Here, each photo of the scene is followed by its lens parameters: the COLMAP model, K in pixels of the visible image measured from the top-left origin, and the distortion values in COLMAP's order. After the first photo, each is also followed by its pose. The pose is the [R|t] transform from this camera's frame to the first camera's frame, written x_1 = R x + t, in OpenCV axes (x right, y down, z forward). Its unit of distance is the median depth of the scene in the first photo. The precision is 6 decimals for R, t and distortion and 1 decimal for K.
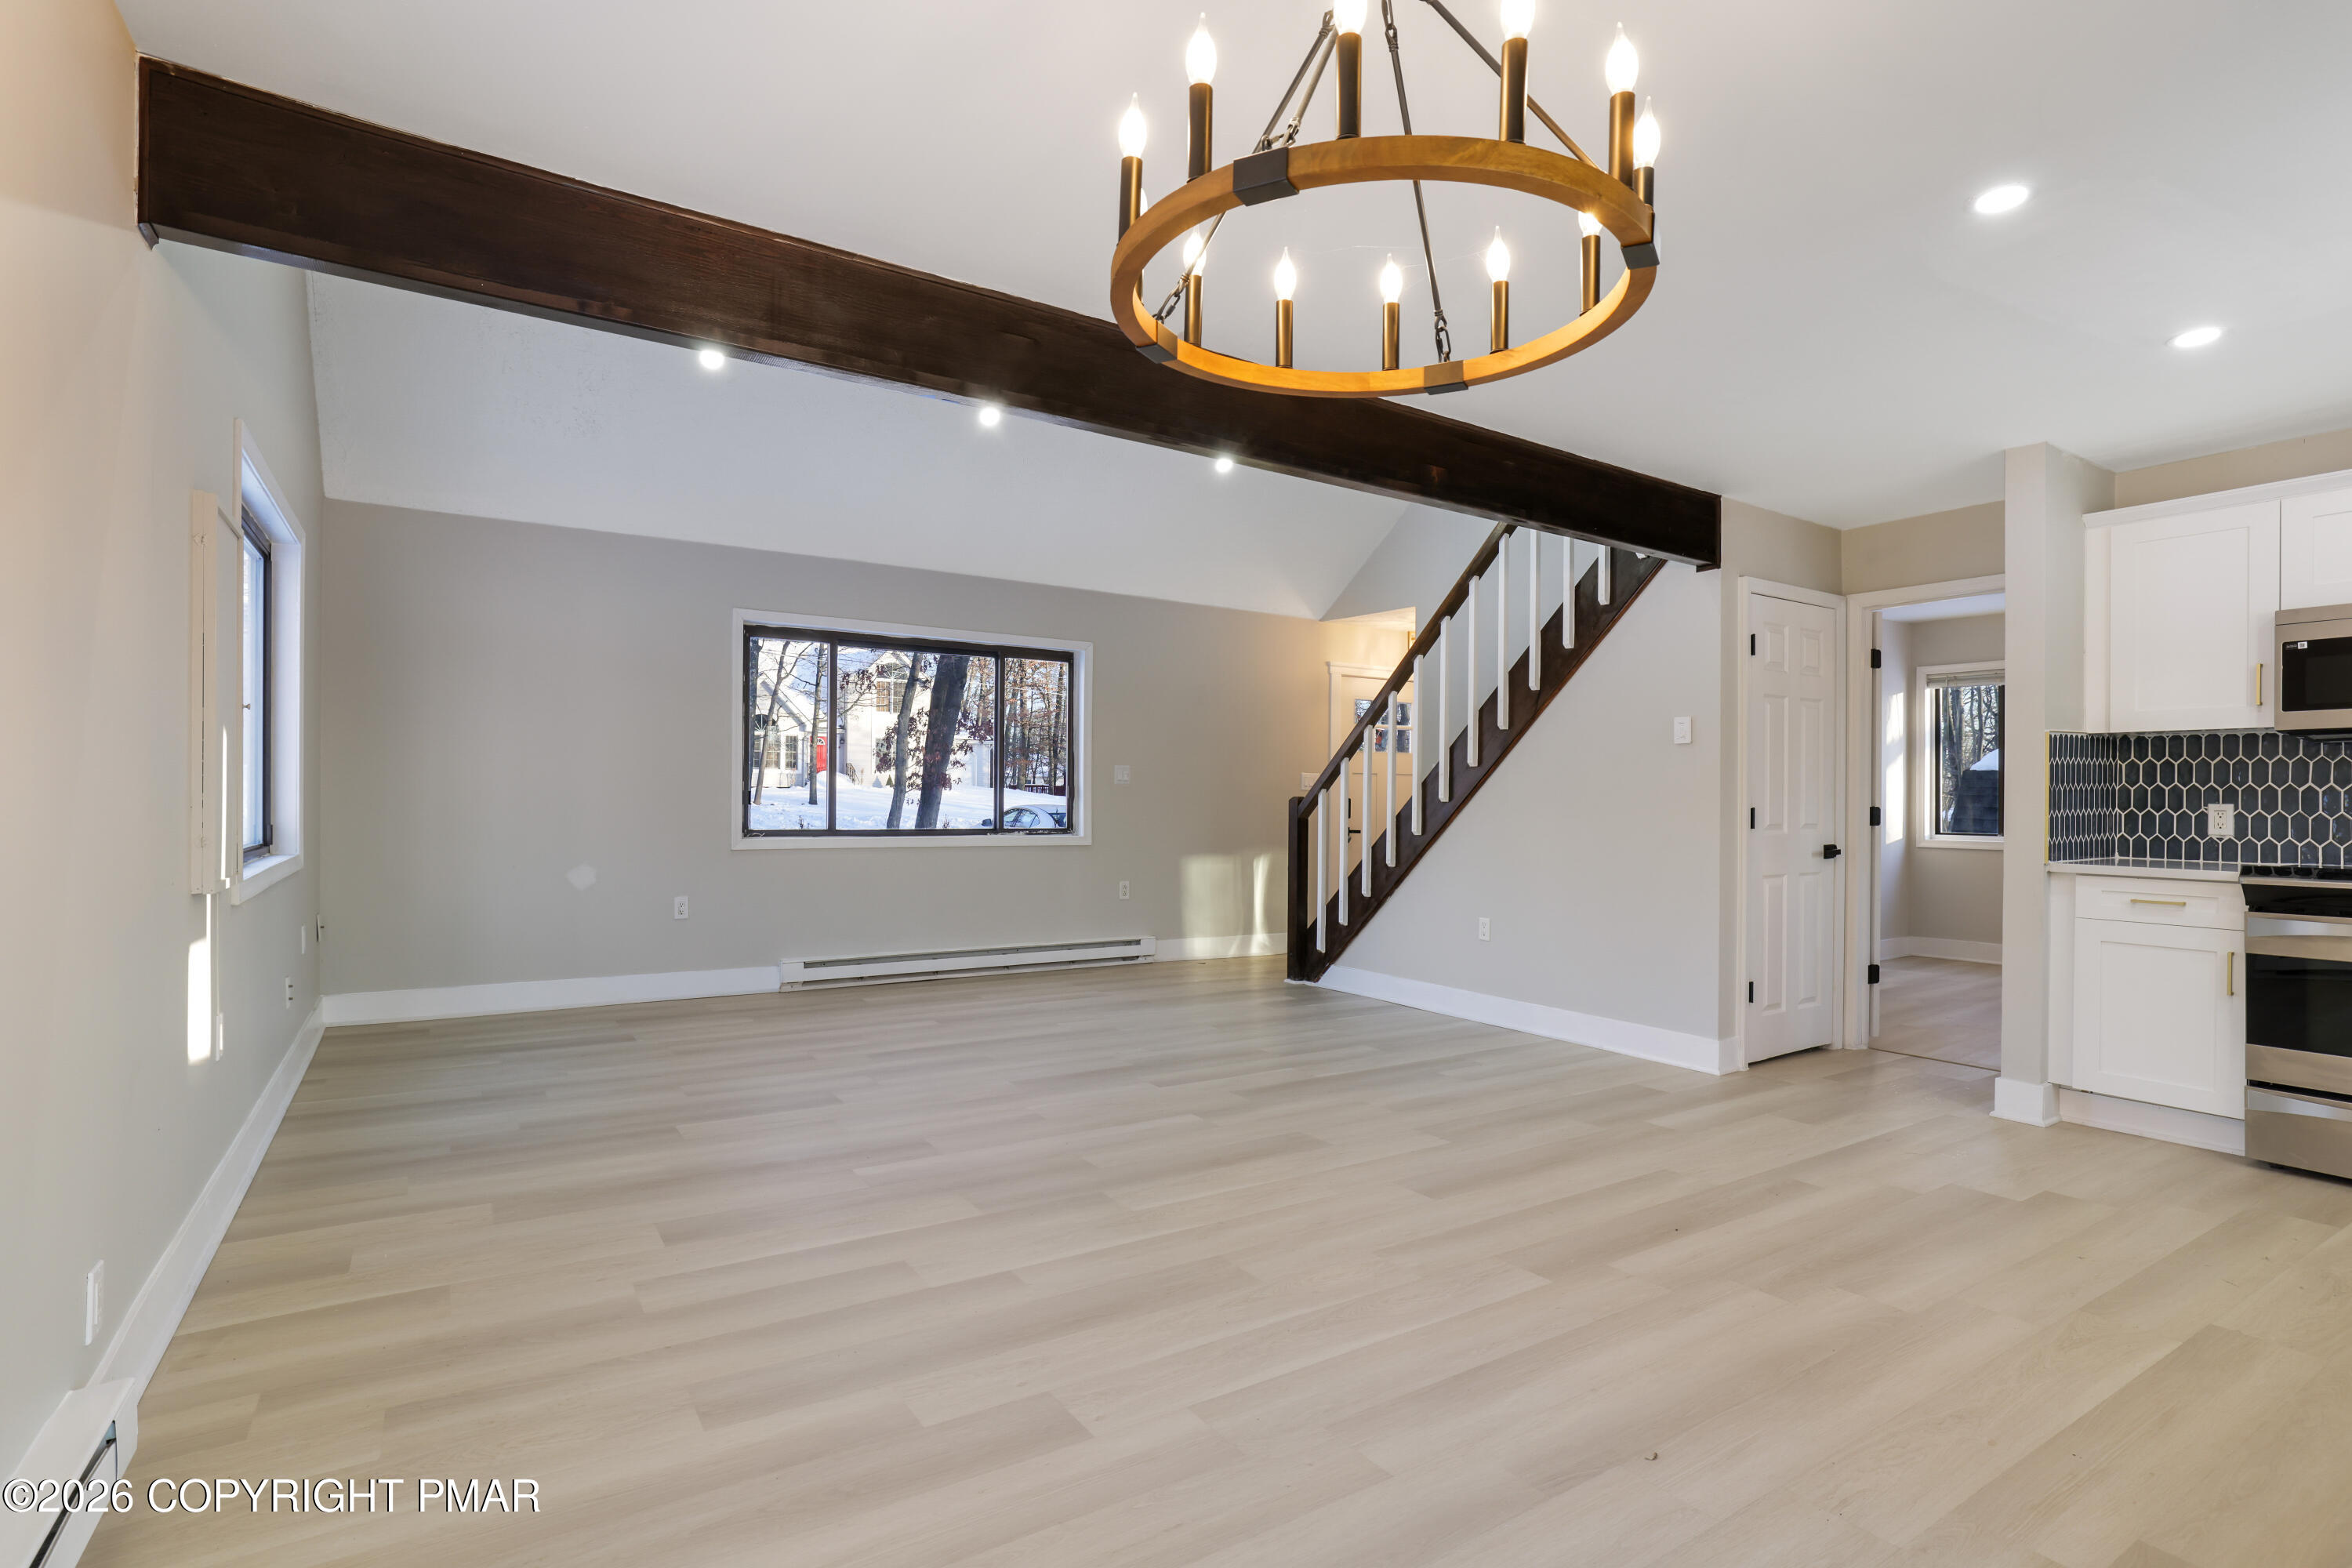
lens RADIAL K [[1128.1, 0, 1167.1], [0, 1128.1, 792.1], [0, 0, 1]] dist [-0.019705, 0.000928]
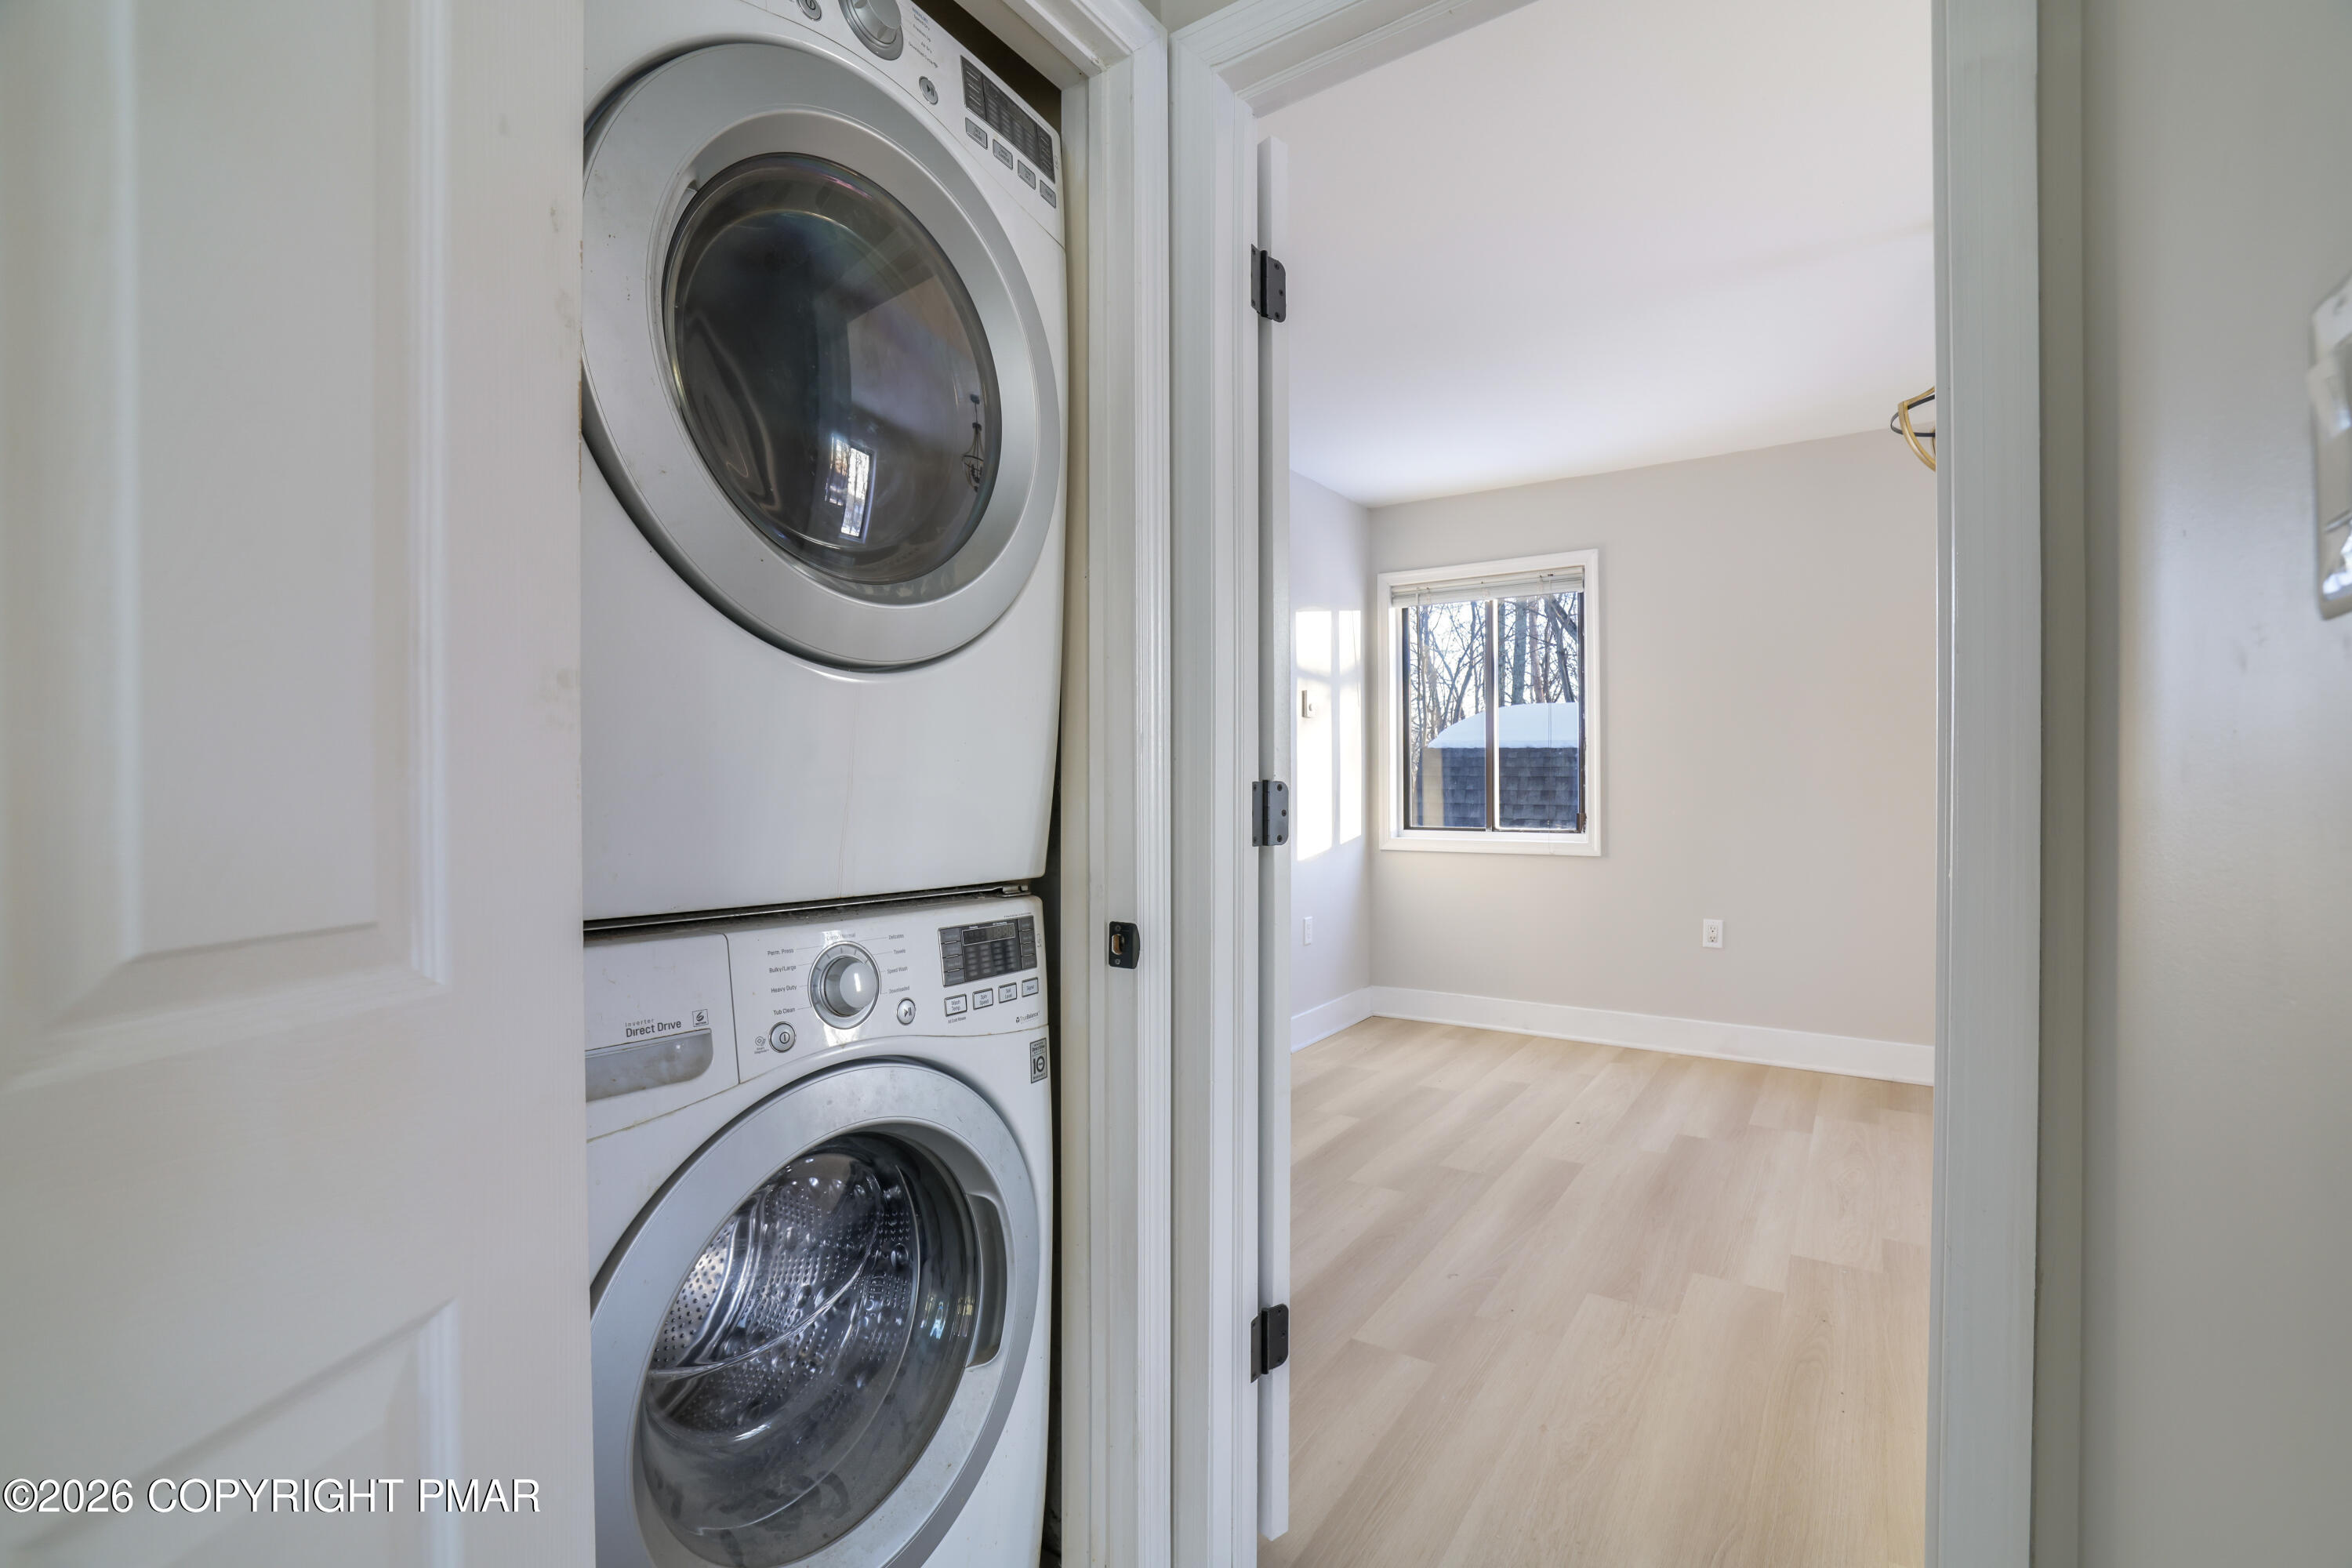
lens RADIAL K [[1067.3, 0, 1179.1], [0, 1067.3, 793.0], [0, 0, 1]] dist [-0.025357, -0.000146]
pose [[0.916965, -0.013359, 0.398745, 0.325980], [0.009728, 0.999891, 0.011128, 0.008463], [-0.398850, -0.006325, 0.916994, 0.491542]]
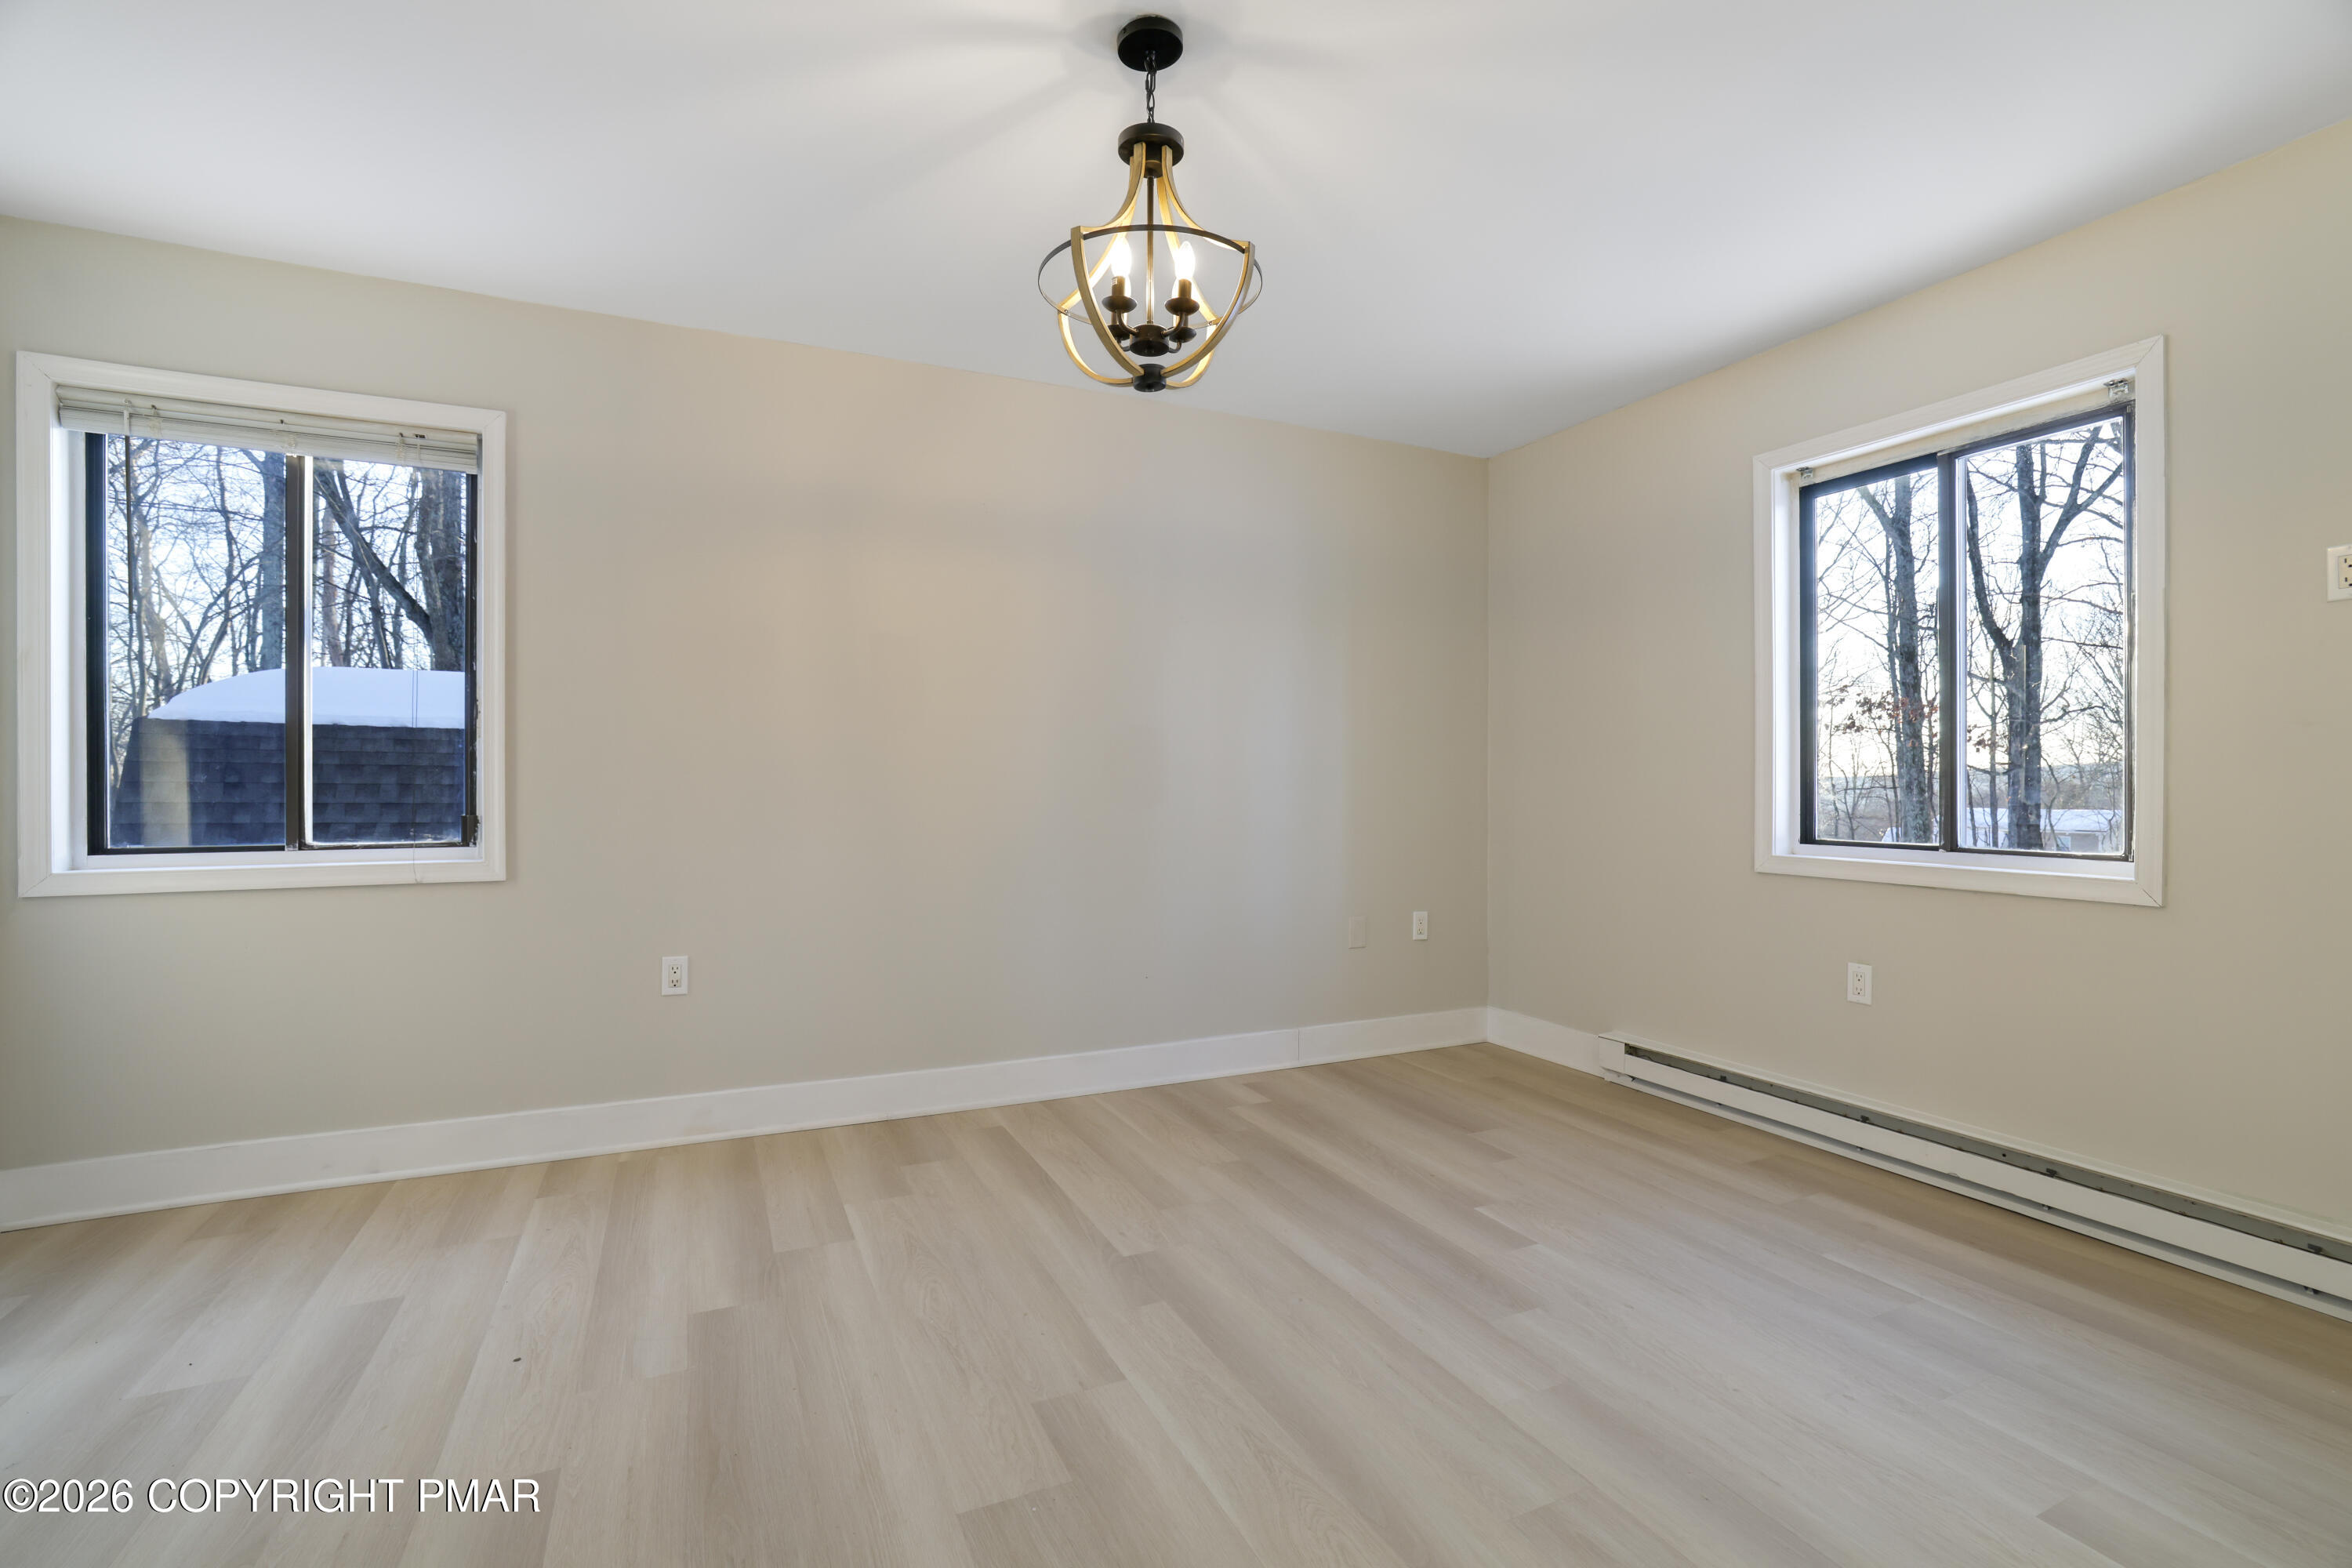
lens RADIAL K [[1047.1, 0, 1176.0], [0, 1047.1, 784.0], [0, 0, 1]] dist [-0.030838, 0.011254]
pose [[0.144288, -0.011047, 0.989474, 0.436171], [-0.001729, 0.999933, 0.011416, 0.012367], [-0.989534, -0.003358, 0.144260, 0.641828]]
